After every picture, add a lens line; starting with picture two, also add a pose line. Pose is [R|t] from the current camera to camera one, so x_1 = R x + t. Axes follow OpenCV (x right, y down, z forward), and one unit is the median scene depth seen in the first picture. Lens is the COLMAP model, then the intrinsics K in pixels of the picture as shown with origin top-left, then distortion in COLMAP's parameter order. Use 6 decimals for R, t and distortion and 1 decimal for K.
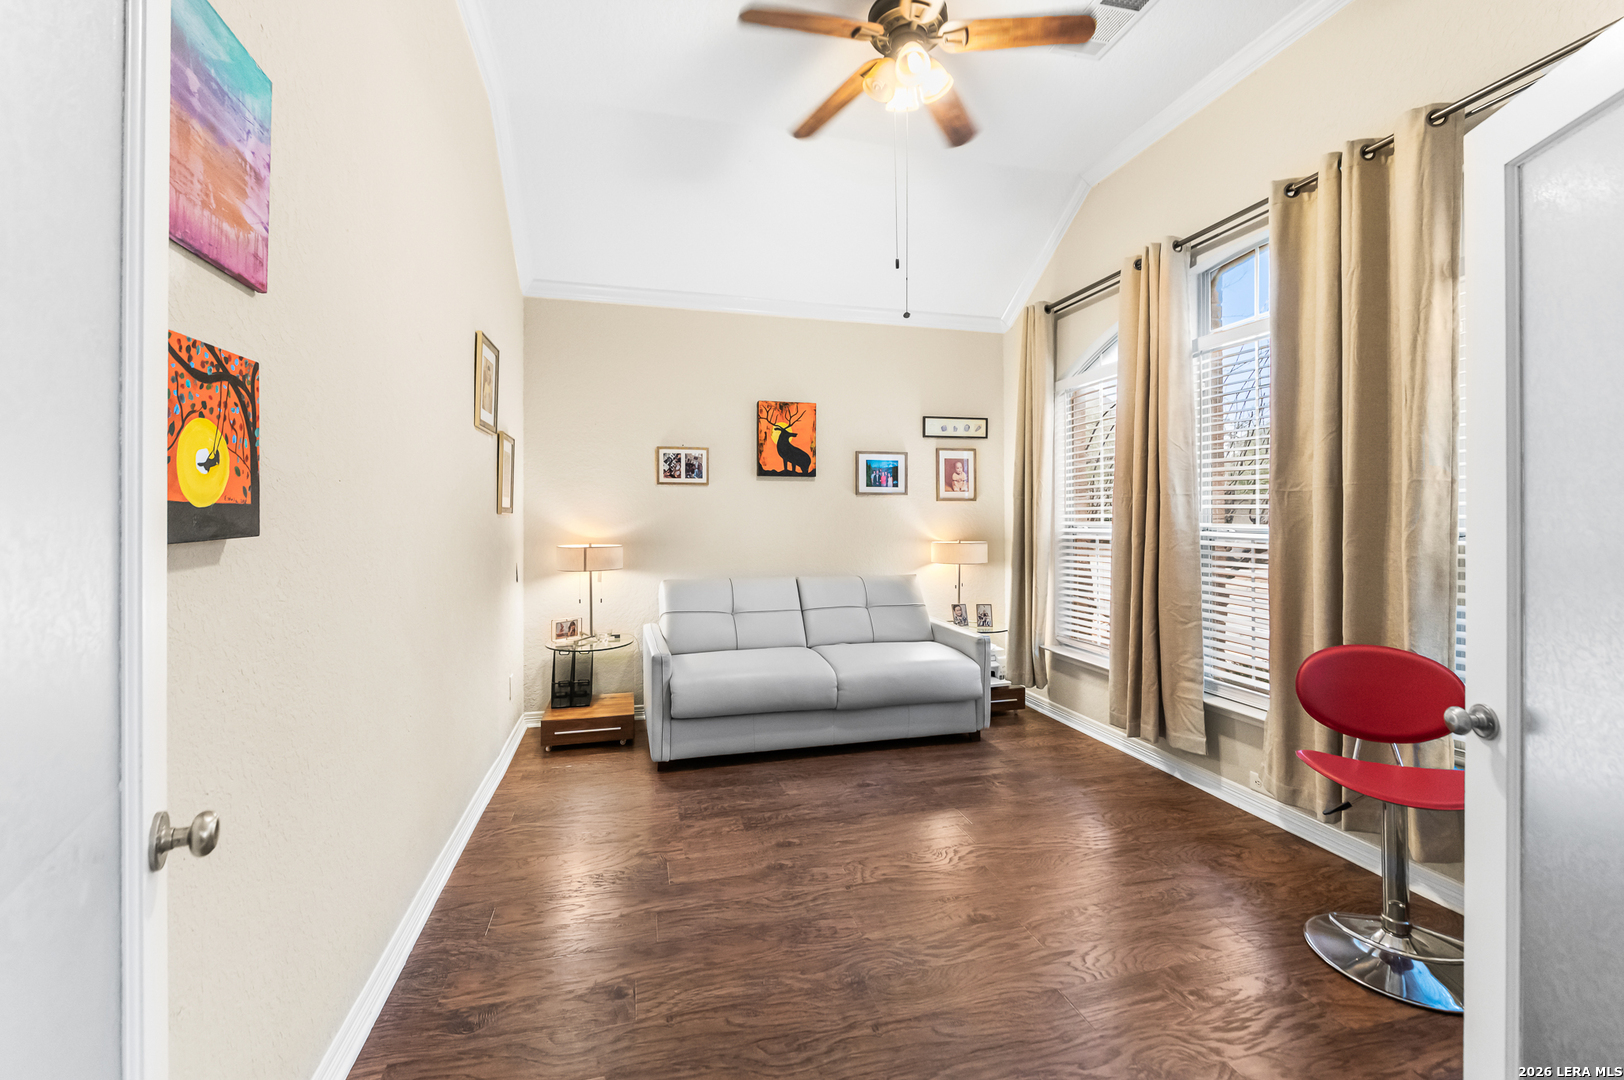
lens RADIAL K [[659.9, 0, 787.5], [0, 659.9, 516.7], [0, 0, 1]] dist [0.004273, -0.000120]
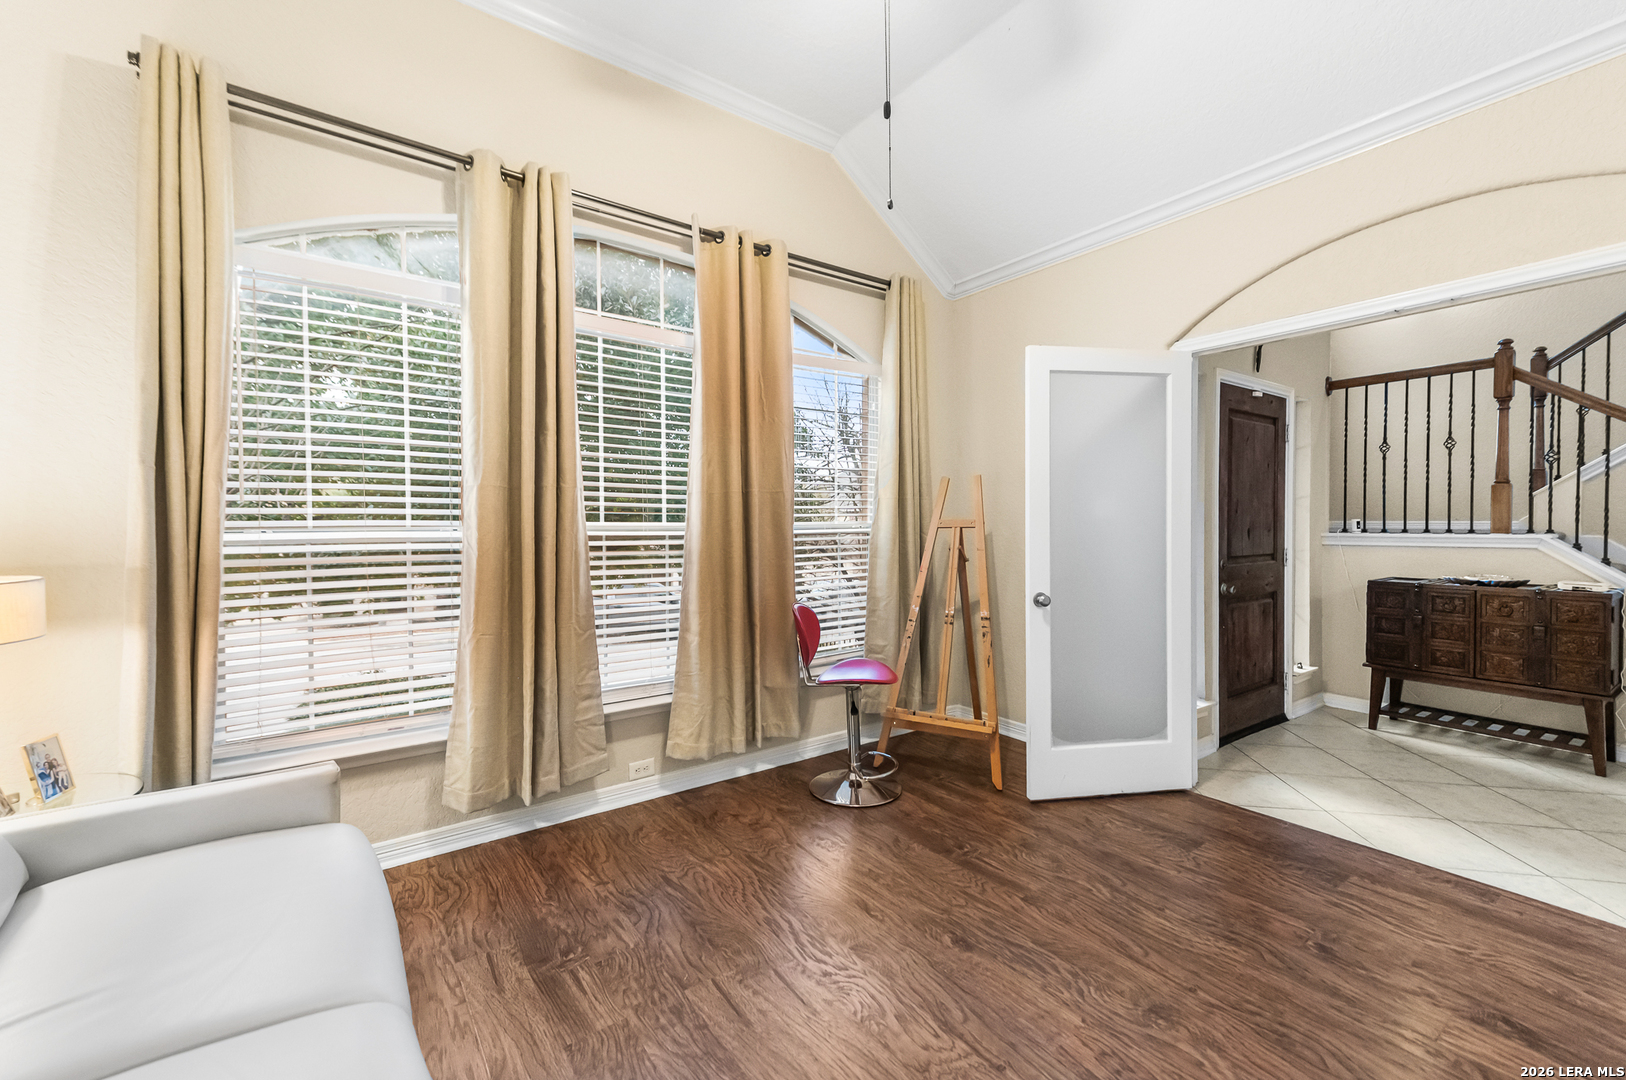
lens RADIAL K [[660.7, 0, 813.0], [0, 660.7, 538.1], [0, 0, 1]] dist [0.004273, -0.000120]
pose [[-0.387461, -0.012519, 0.921801, -0.361257], [0.001842, 0.999895, 0.014353, 0.021694], [-0.921884, 0.007259, -0.387398, 1.180576]]
